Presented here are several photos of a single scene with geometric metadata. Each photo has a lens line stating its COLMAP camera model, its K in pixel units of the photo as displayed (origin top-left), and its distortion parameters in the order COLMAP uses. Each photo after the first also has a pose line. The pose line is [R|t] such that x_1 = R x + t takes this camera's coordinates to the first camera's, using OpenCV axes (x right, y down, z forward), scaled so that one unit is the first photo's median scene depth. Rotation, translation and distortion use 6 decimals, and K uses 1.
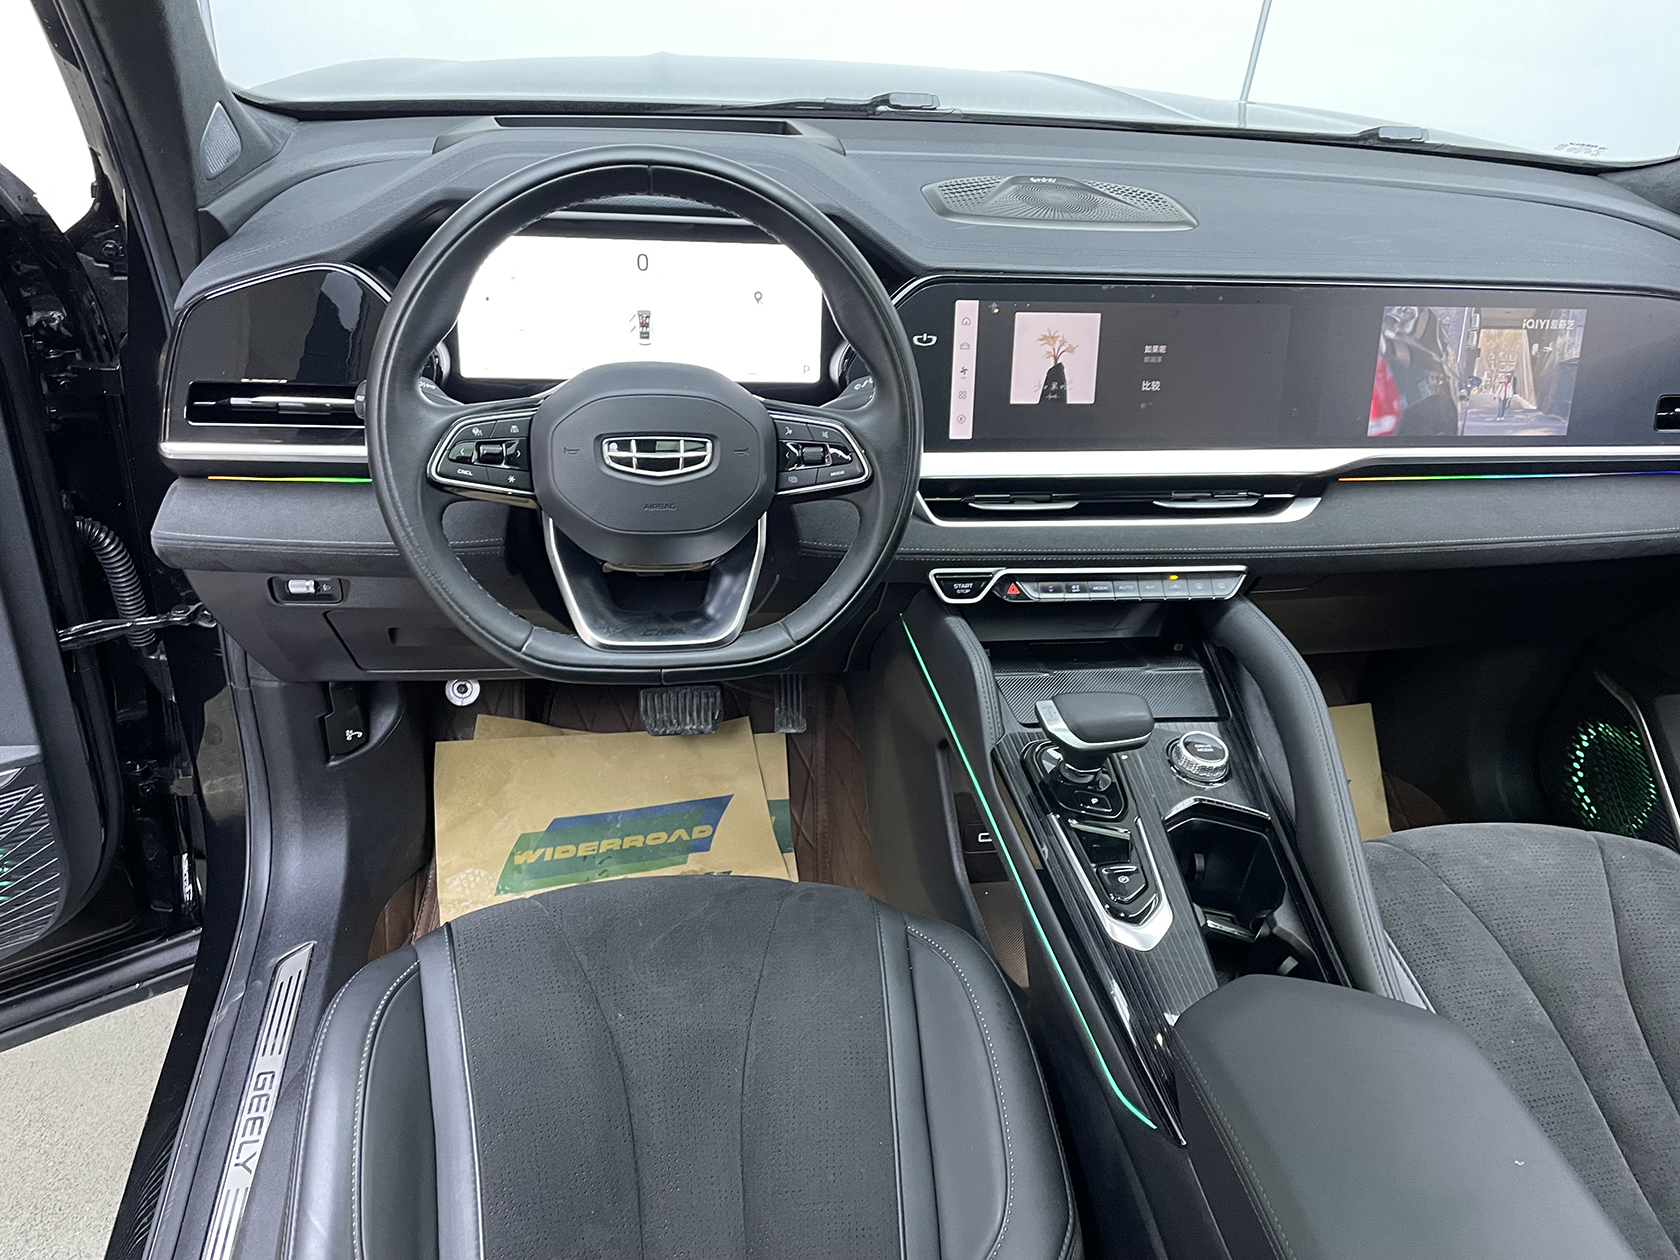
lens RADIAL K [[1278.9, 0, 837.0], [0, 1278.9, 641.2], [0, 0, 1]] dist [0.093087, -0.132221]
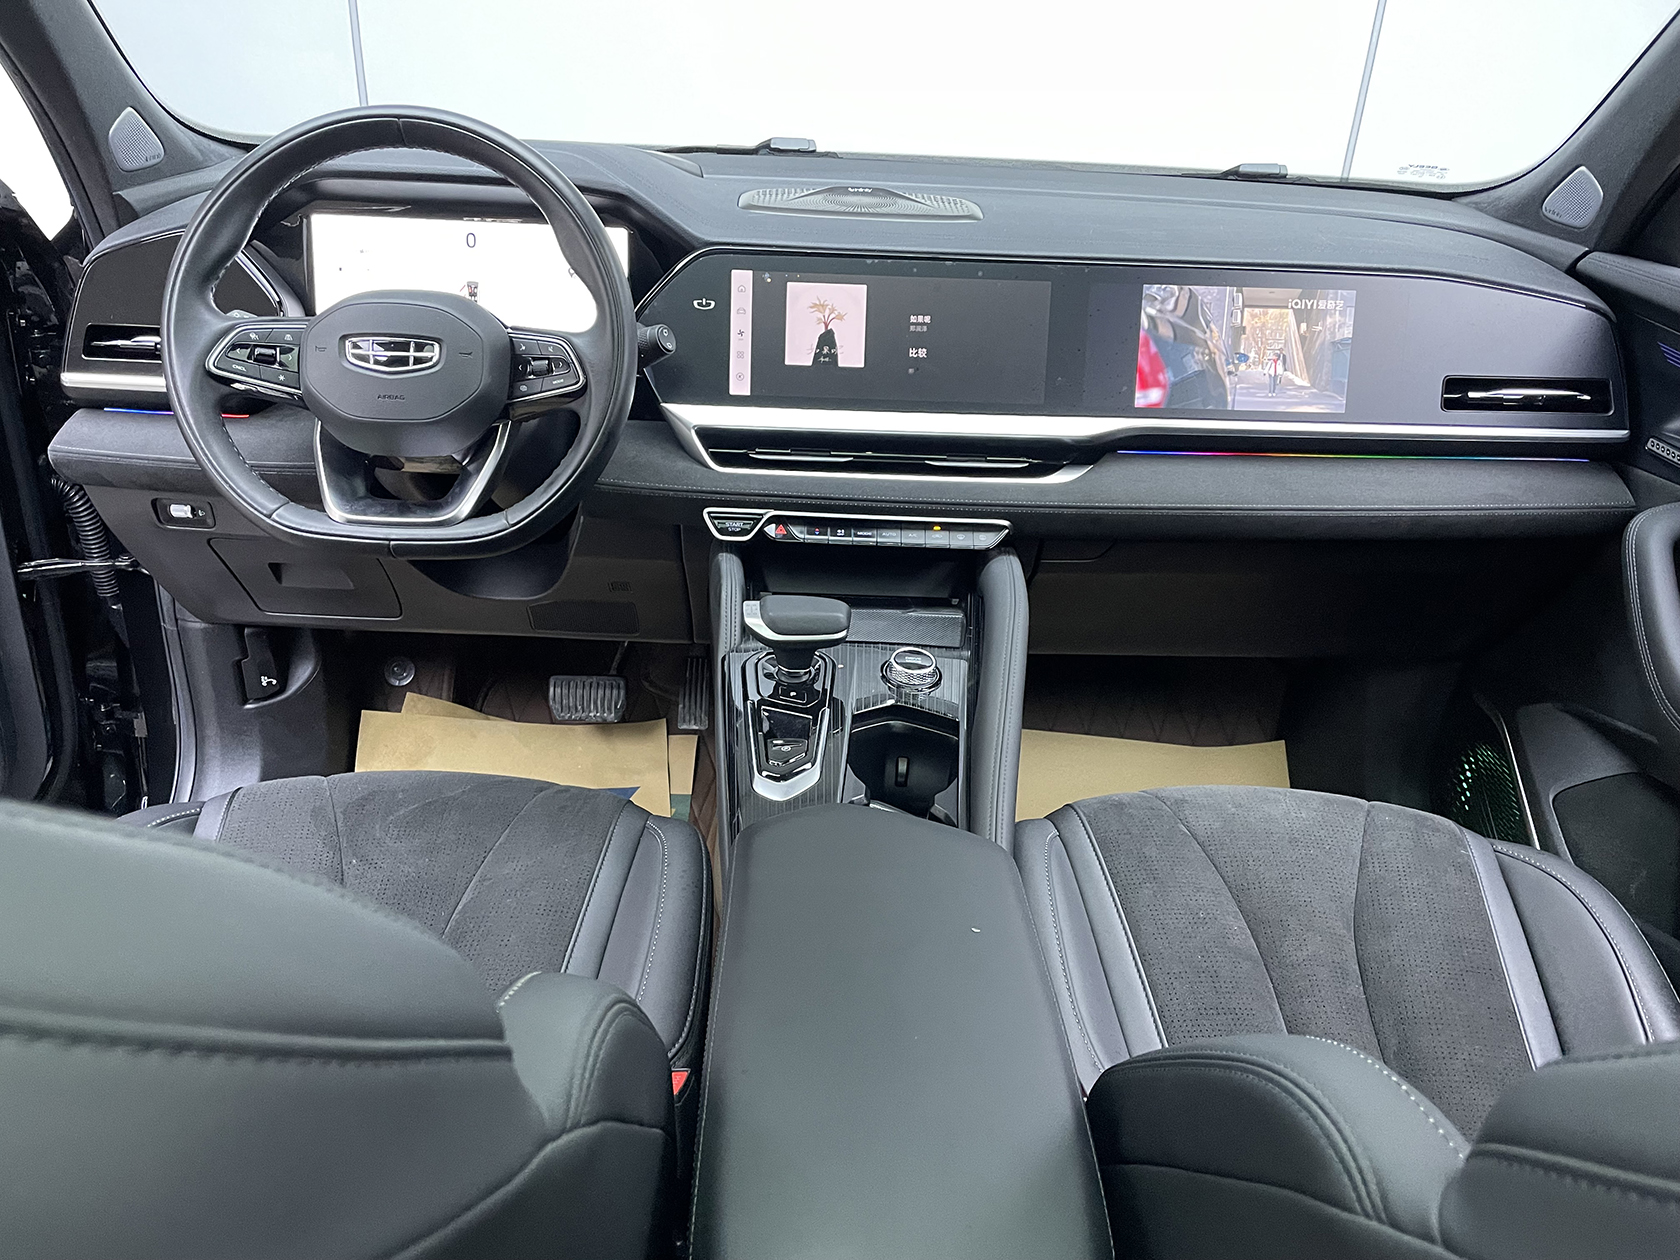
lens RADIAL K [[1278.9, 0, 829.2], [0, 1278.9, 658.4], [0, 0, 1]] dist [0.093087, -0.132221]
pose [[0.986952, 0.035753, -0.156998, 0.336444], [-0.054827, 0.991392, -0.118895, 0.186466], [0.151396, 0.125952, 0.980416, -0.049385]]
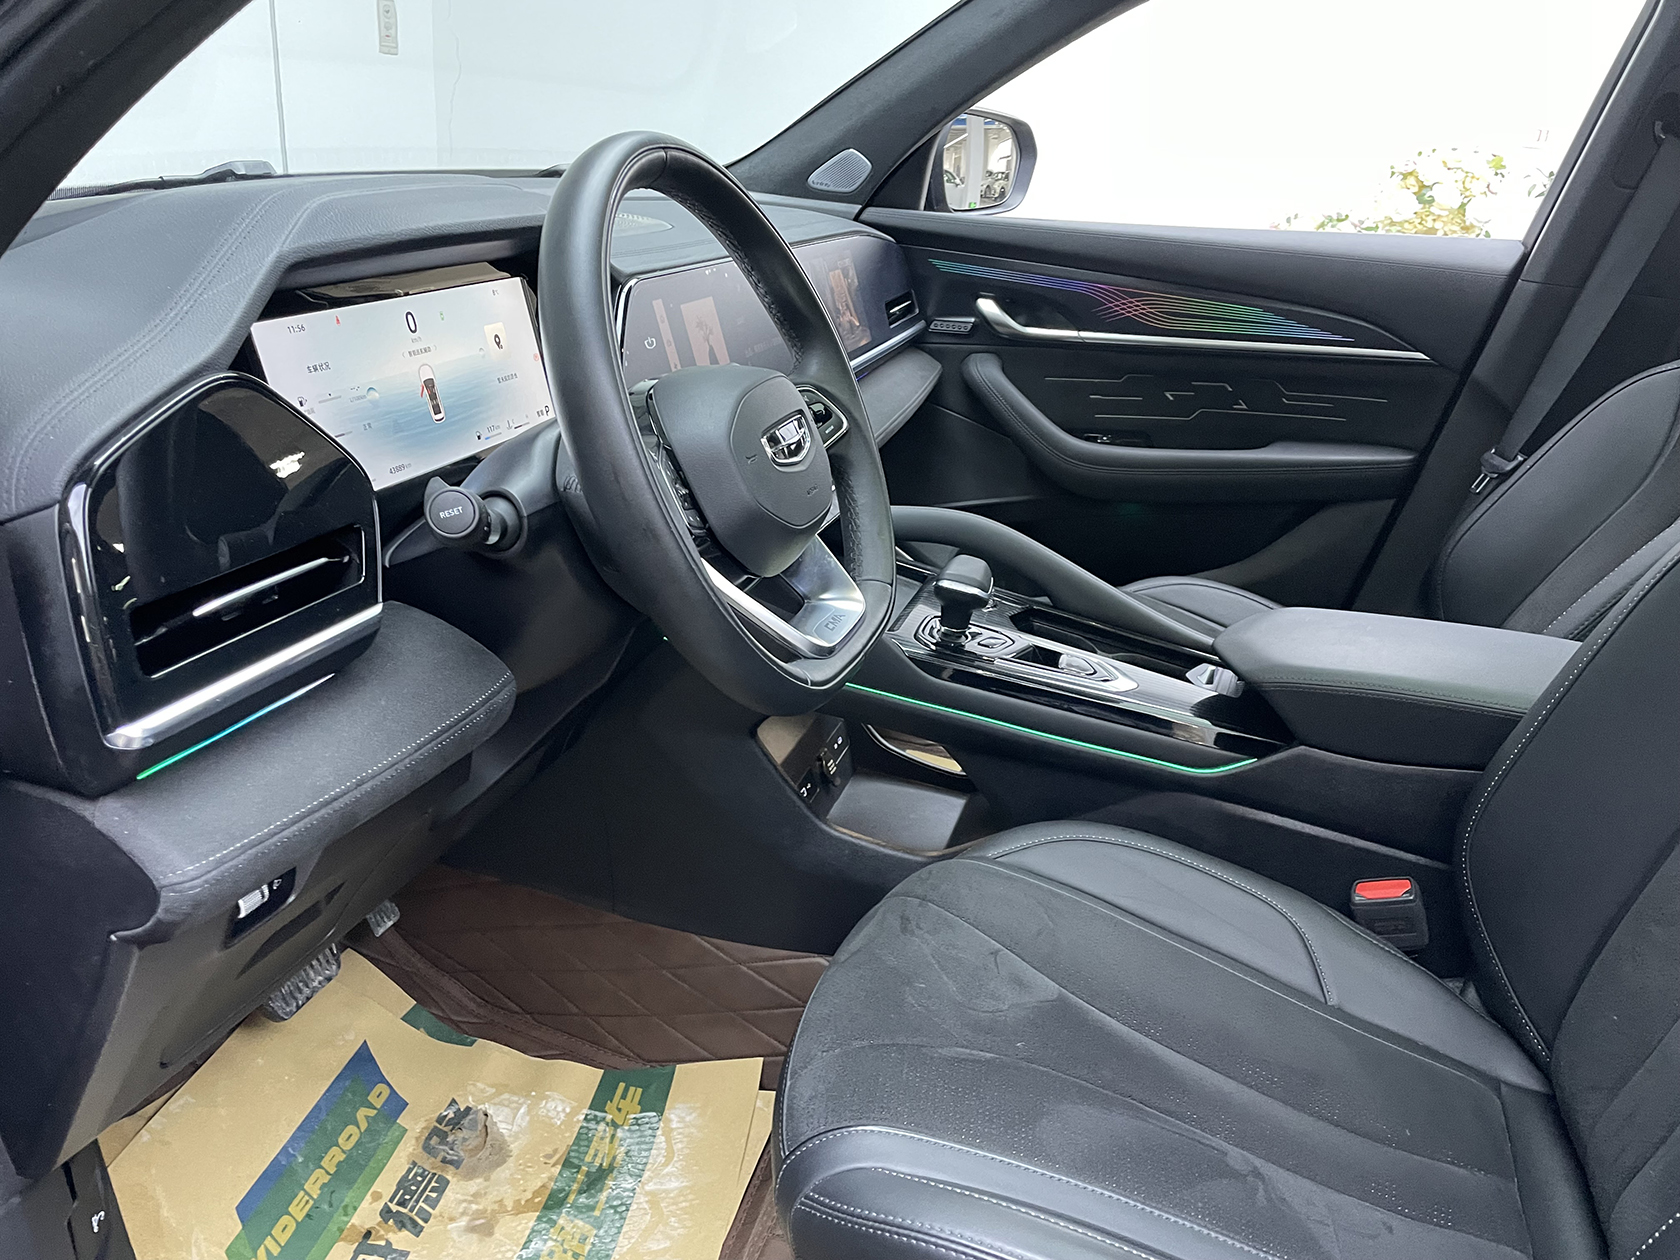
lens RADIAL K [[1278.9, 0, 841.9], [0, 1278.9, 645.0], [0, 0, 1]] dist [0.093087, -0.132221]
pose [[0.447480, -0.384565, 0.807386, -0.702175], [0.470465, 0.869022, 0.153176, -0.104436], [-0.760542, 0.311304, 0.569794, 0.357976]]
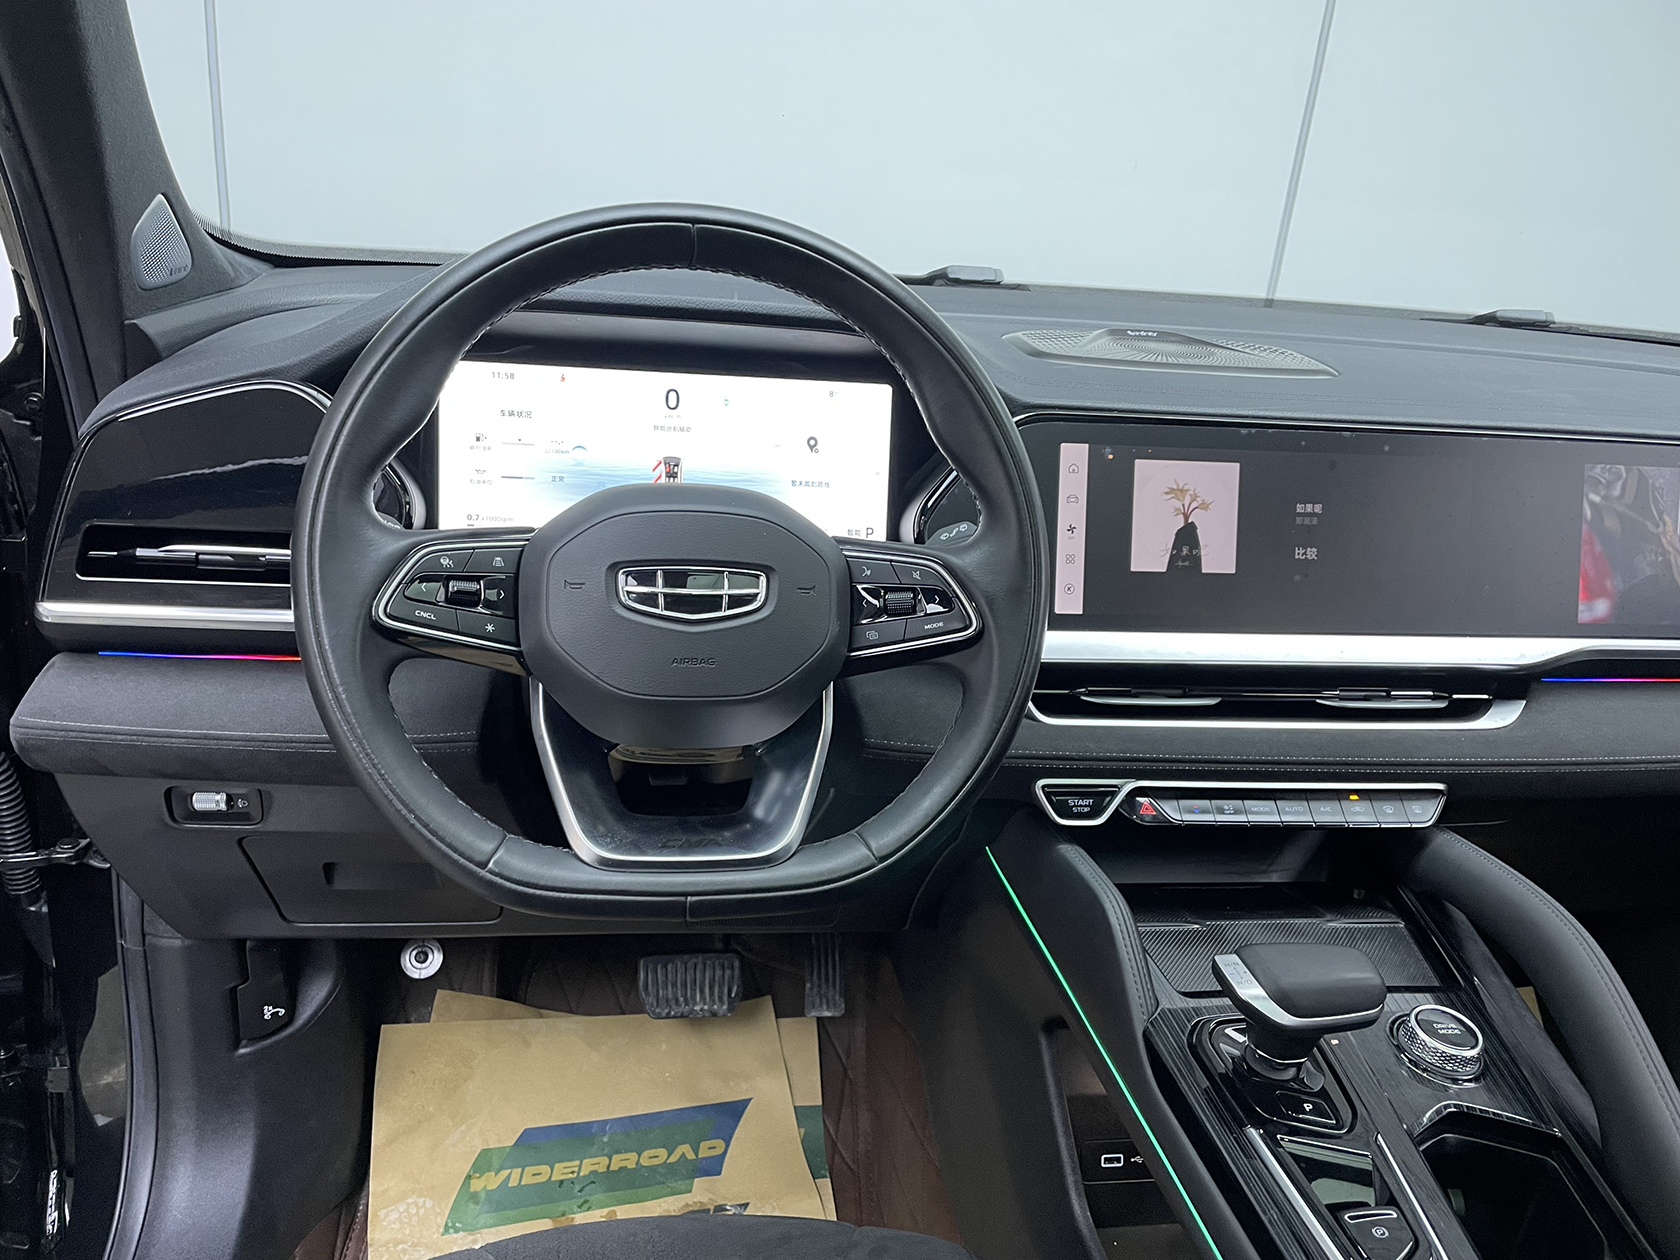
lens RADIAL K [[1278.9, 0, 815.3], [0, 1278.9, 643.5], [0, 0, 1]] dist [0.093087, -0.132221]
pose [[0.999919, 0.002580, -0.012470, -0.045734], [-0.005288, 0.974968, -0.222283, 0.032674], [0.011585, 0.222331, 0.974902, 0.225630]]
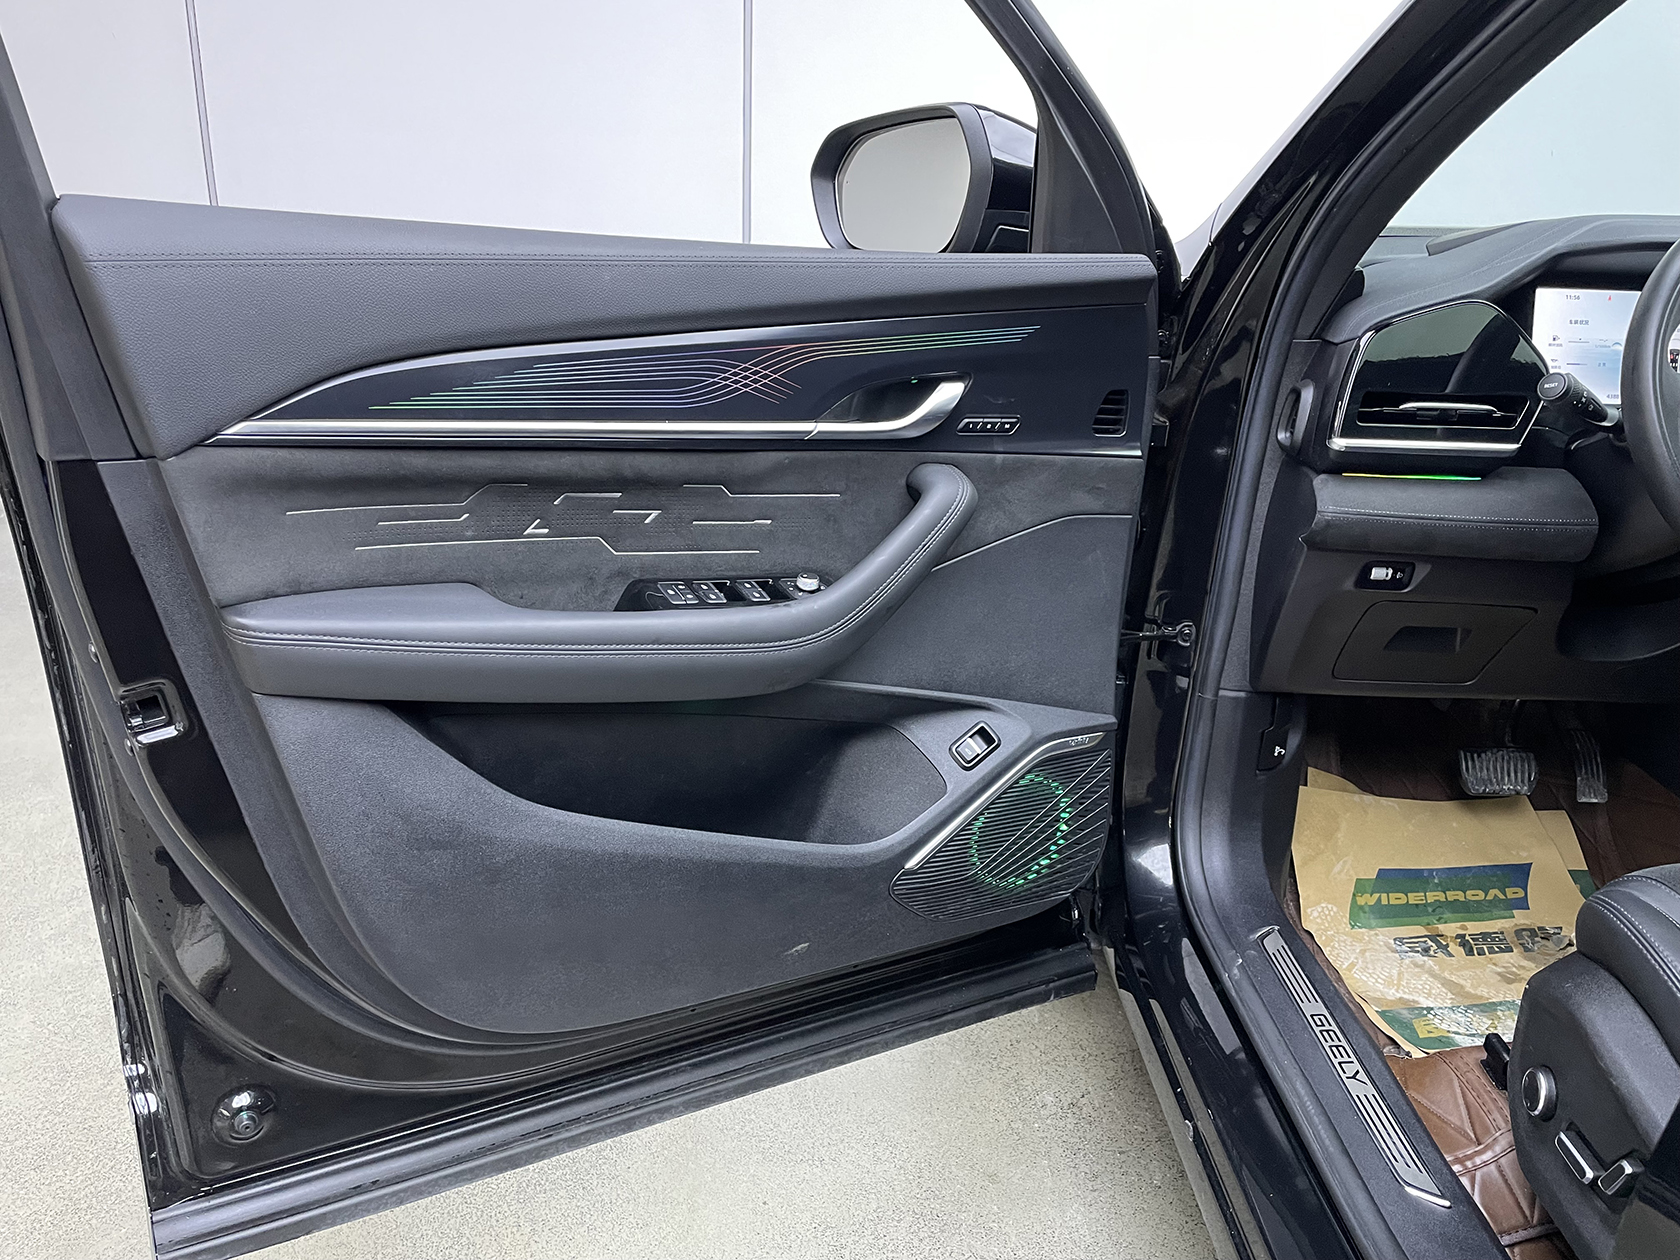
lens RADIAL K [[1278.9, 0, 839.4], [0, 1278.9, 637.7], [0, 0, 1]] dist [0.093087, -0.132221]
pose [[0.989916, 0.006806, -0.141491, -0.694261], [-0.039166, 0.973057, -0.227215, 0.288611], [0.136132, 0.230466, 0.963511, -0.197643]]
